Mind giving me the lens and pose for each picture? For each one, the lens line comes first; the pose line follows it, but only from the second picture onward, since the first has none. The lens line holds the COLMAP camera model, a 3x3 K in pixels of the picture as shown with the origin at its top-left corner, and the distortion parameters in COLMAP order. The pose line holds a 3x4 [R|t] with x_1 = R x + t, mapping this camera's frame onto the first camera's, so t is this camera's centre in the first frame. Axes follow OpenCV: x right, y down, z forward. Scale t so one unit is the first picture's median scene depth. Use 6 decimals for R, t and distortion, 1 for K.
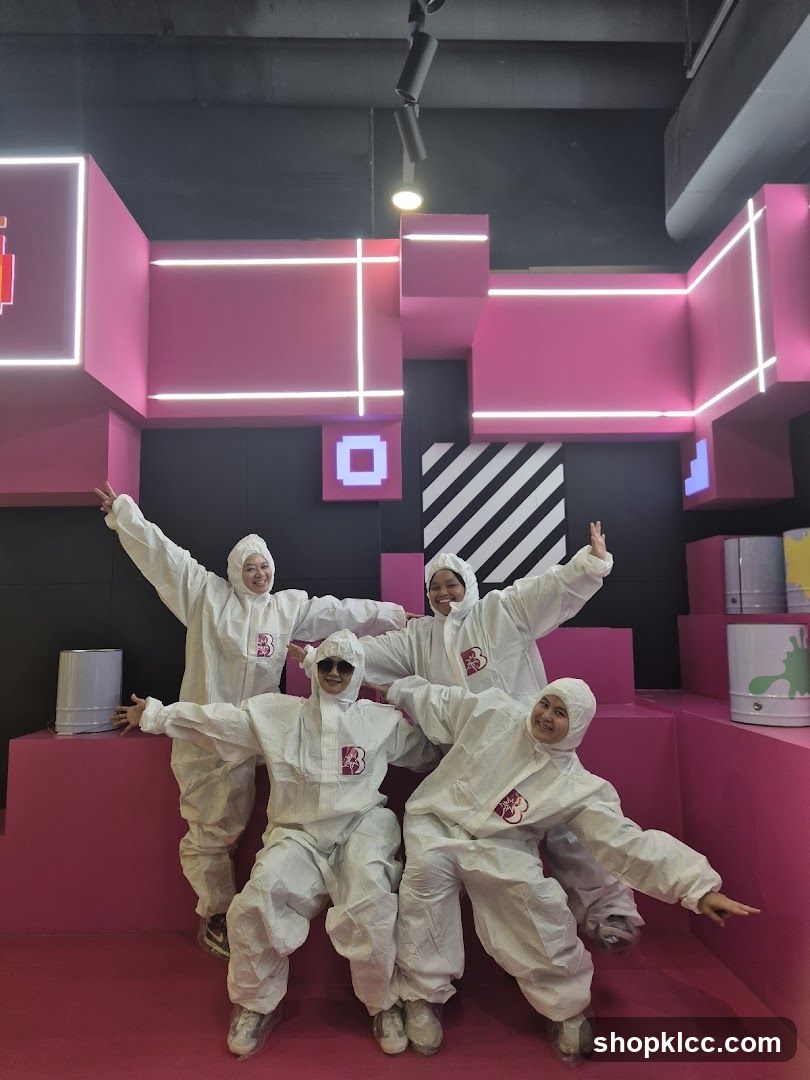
lens RADIAL K [[710.6, 0, 385.6], [0, 710.6, 540.4], [0, 0, 1]] dist [0.061708, -0.052088]
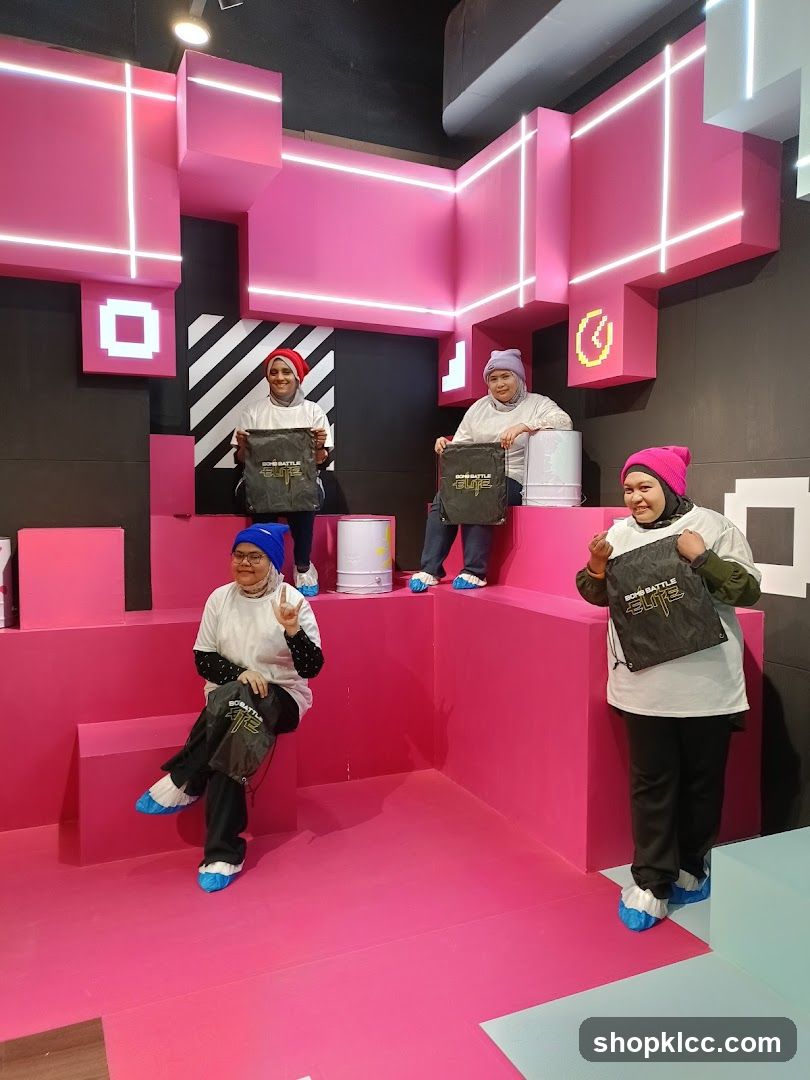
lens RADIAL K [[777.4, 0, 405.0], [0, 777.4, 540.0], [0, 0, 1]] dist [0.054226, -0.067518]
pose [[0.917277, -0.006351, 0.398200, -0.109821], [-0.057018, 0.987478, 0.147092, -0.014842], [-0.394148, -0.157629, 0.905429, -0.069405]]
